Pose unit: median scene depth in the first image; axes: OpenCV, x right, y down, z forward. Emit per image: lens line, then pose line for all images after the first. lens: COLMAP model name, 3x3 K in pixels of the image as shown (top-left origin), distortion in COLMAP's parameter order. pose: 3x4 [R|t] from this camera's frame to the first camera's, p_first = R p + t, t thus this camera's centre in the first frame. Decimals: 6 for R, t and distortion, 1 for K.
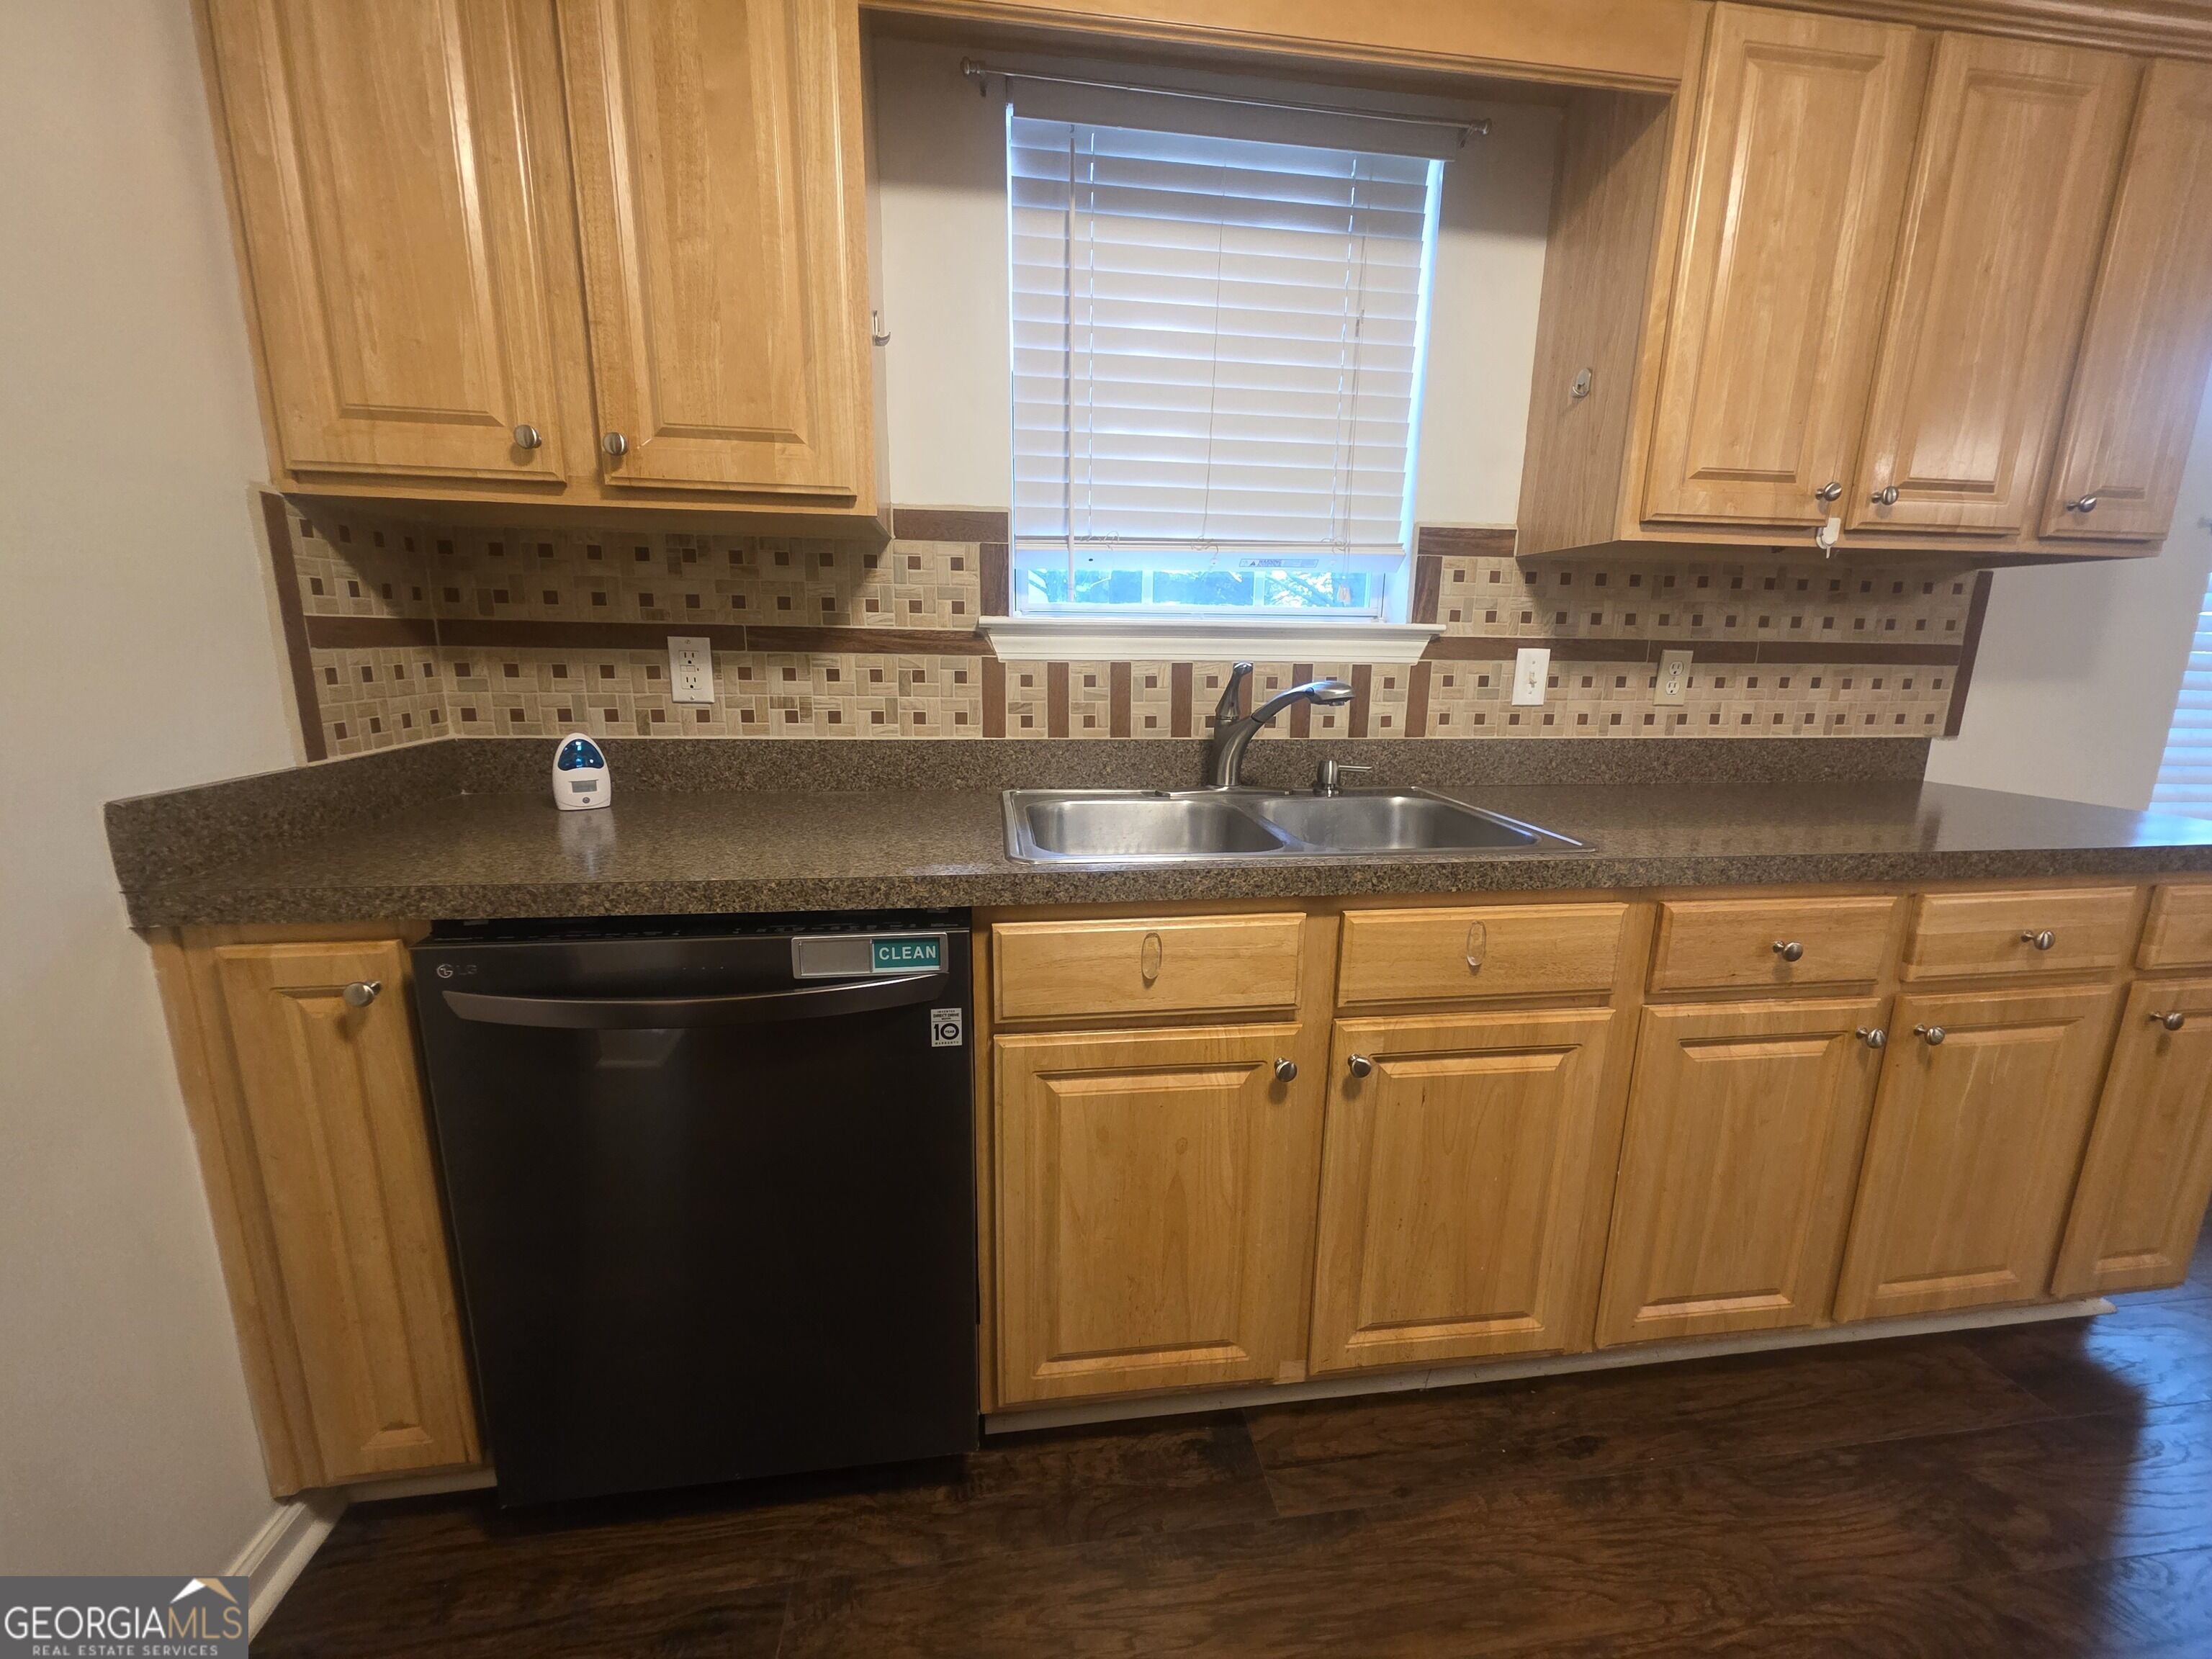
lens RADIAL K [[881.7, 0, 1106.0], [0, 881.7, 829.5], [0, 0, 1]] dist [0.004724, -0.000556]
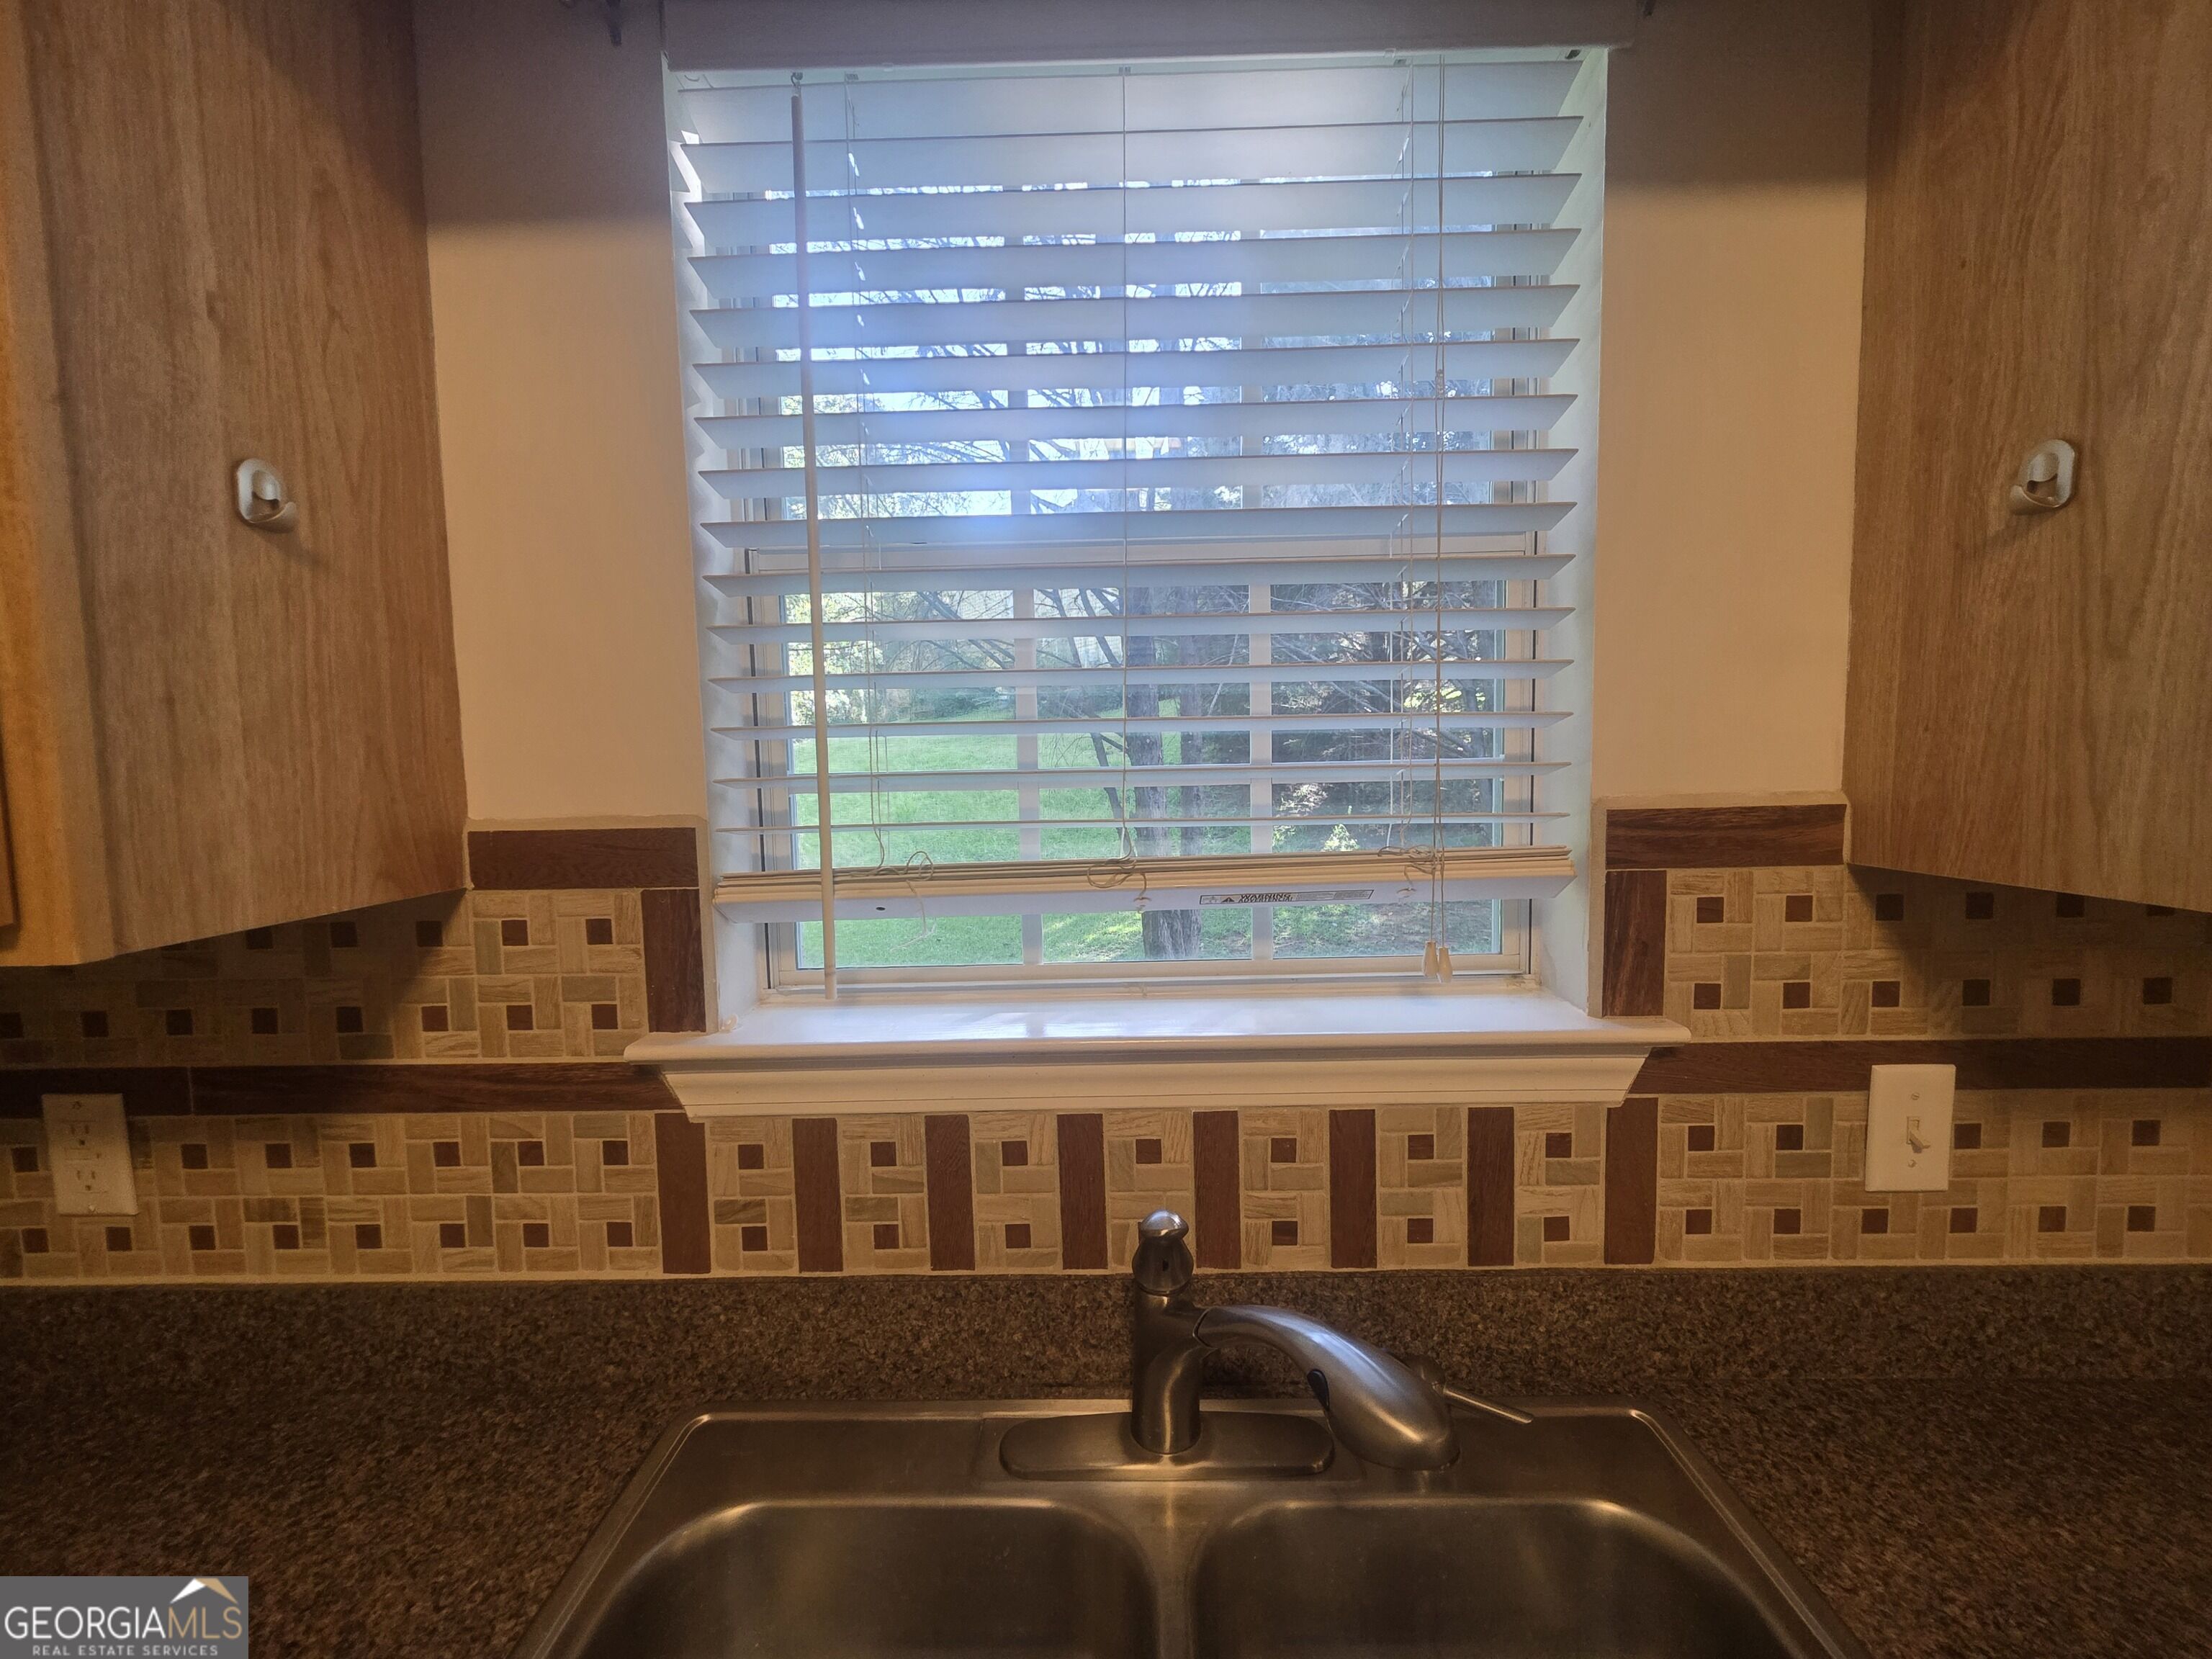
lens RADIAL K [[881.7, 0, 1106.0], [0, 881.7, 829.5], [0, 0, 1]] dist [0.004724, -0.000556]
pose [[0.986987, -0.022508, -0.159219, 0.182248], [0.000409, 0.990503, -0.137489, -0.280803], [0.160802, 0.135634, 0.977623, 0.541273]]
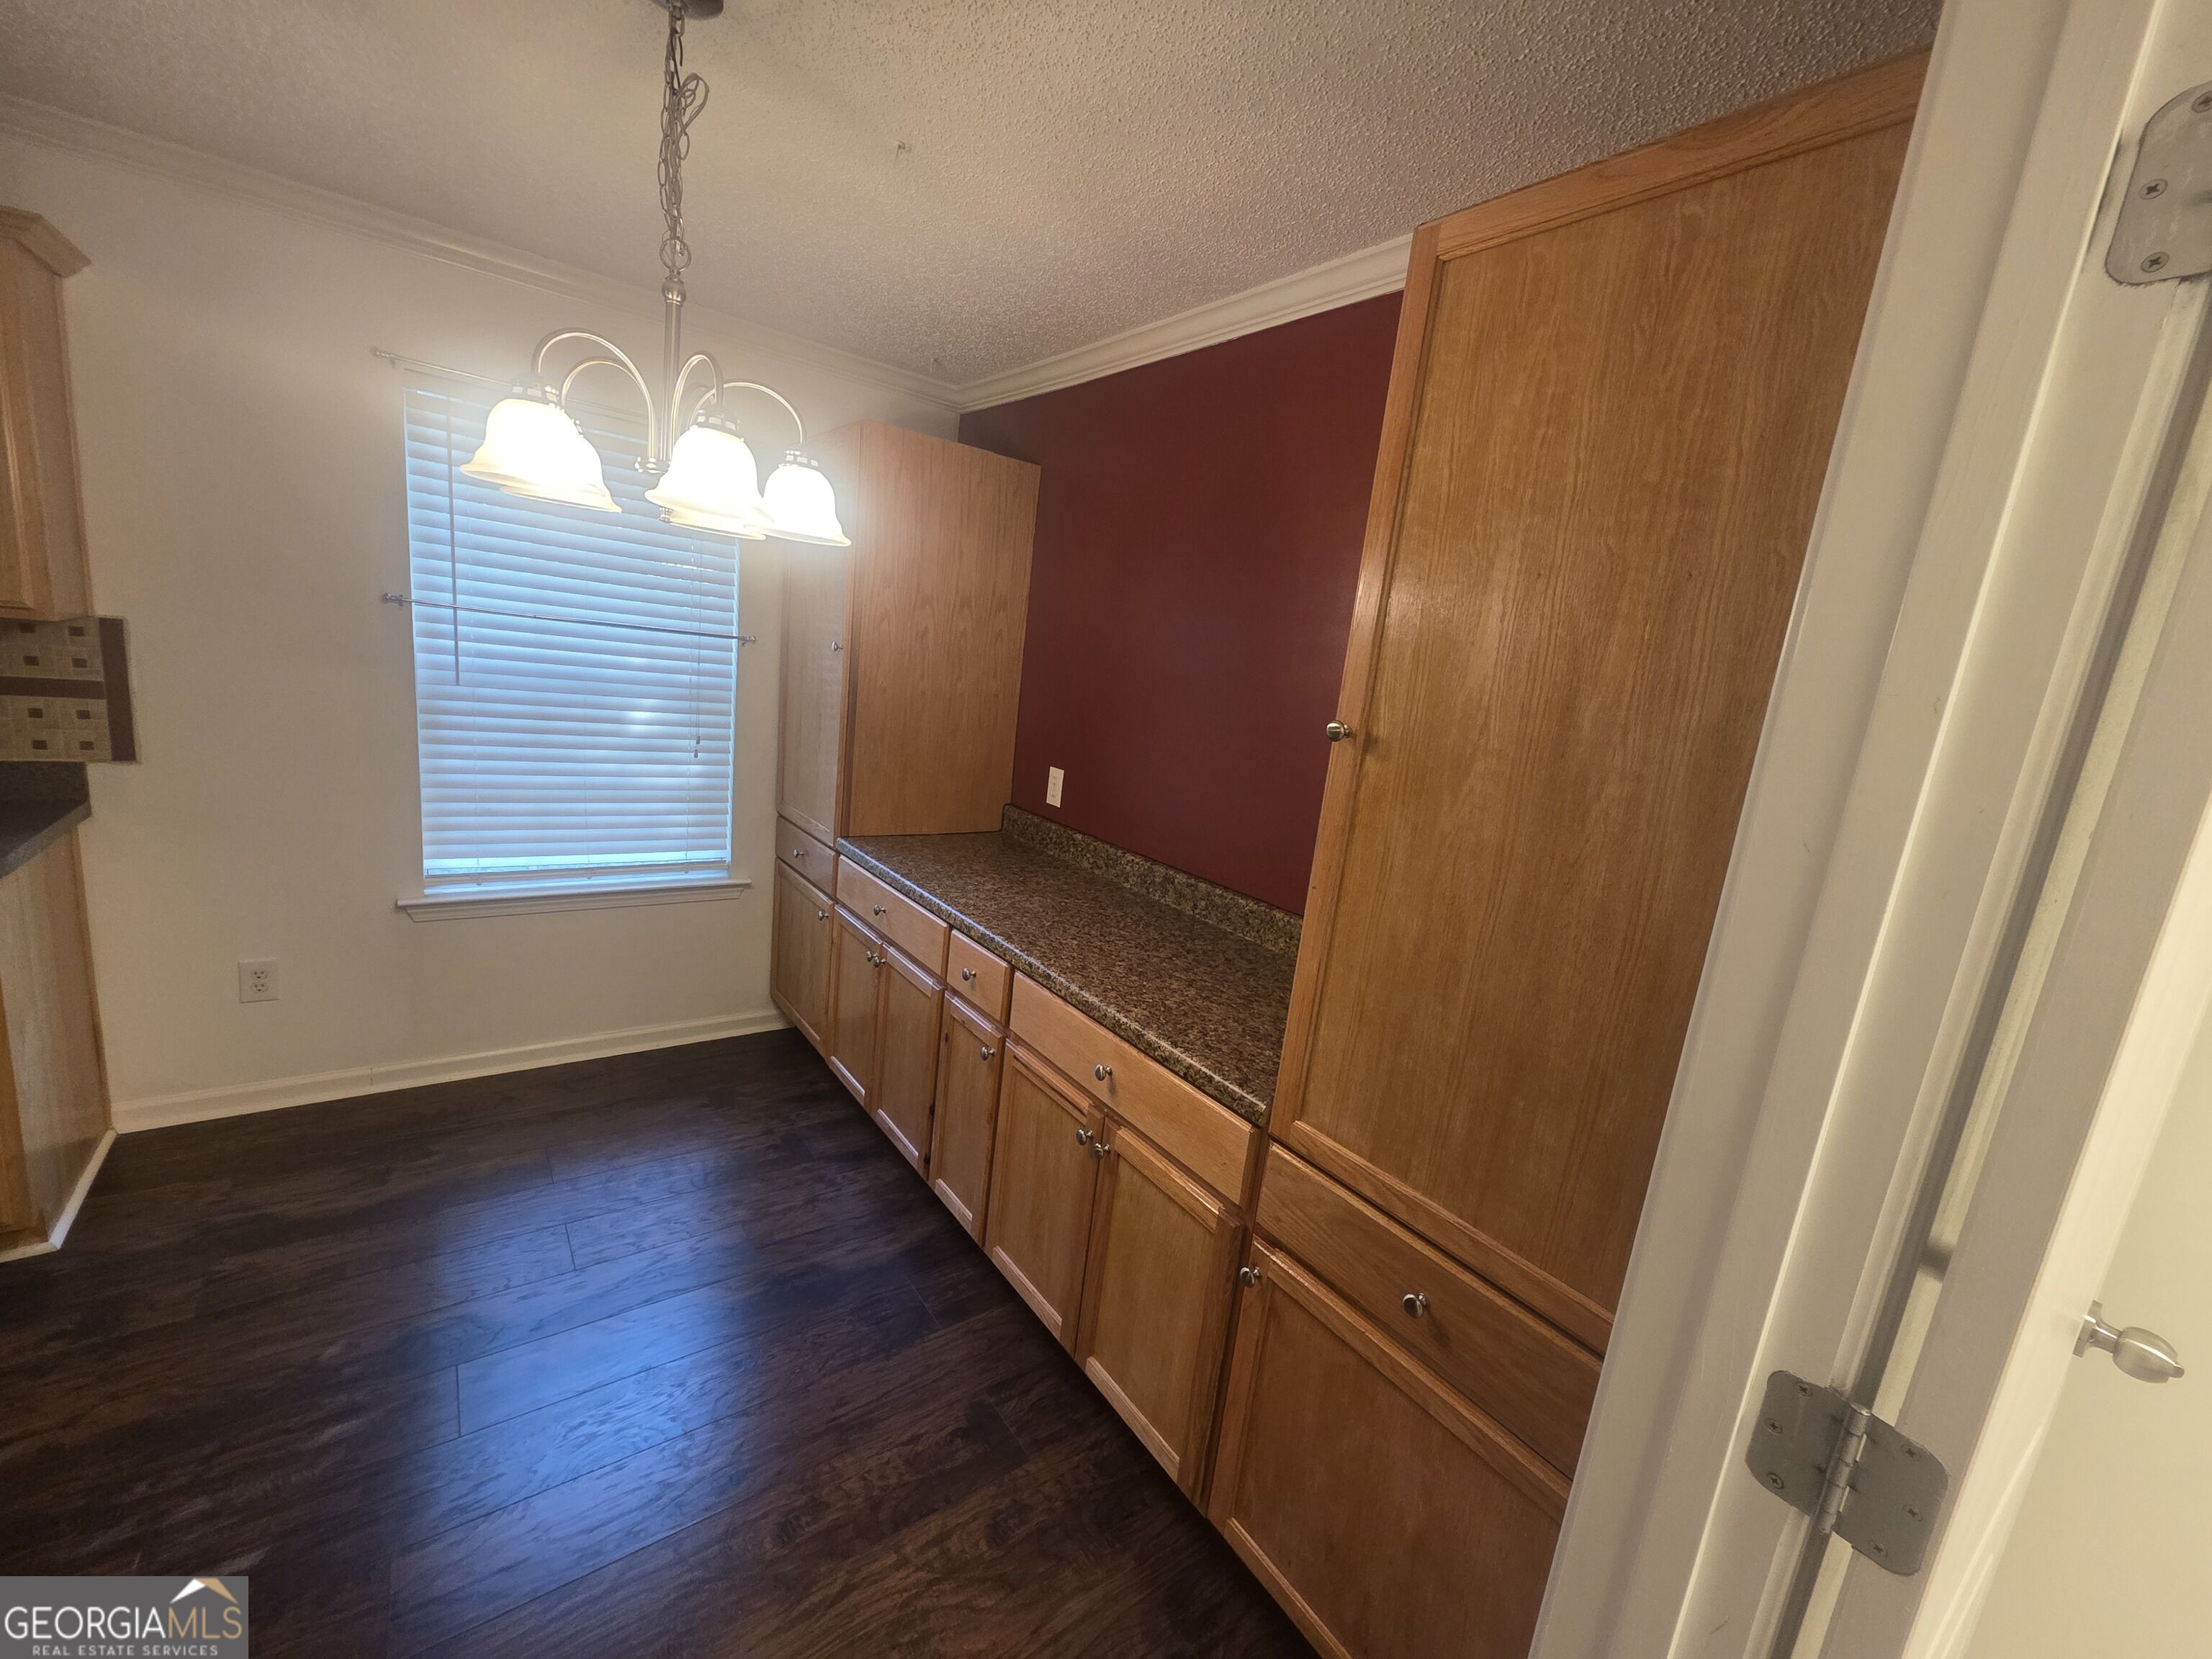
lens RADIAL K [[881.7, 0, 1106.0], [0, 881.7, 829.5], [0, 0, 1]] dist [0.004724, -0.000556]
pose [[0.870954, -0.010068, 0.491261, 1.789782], [-0.000148, 0.999785, 0.020753, -0.050471], [-0.491364, -0.018148, 0.870765, -0.731262]]
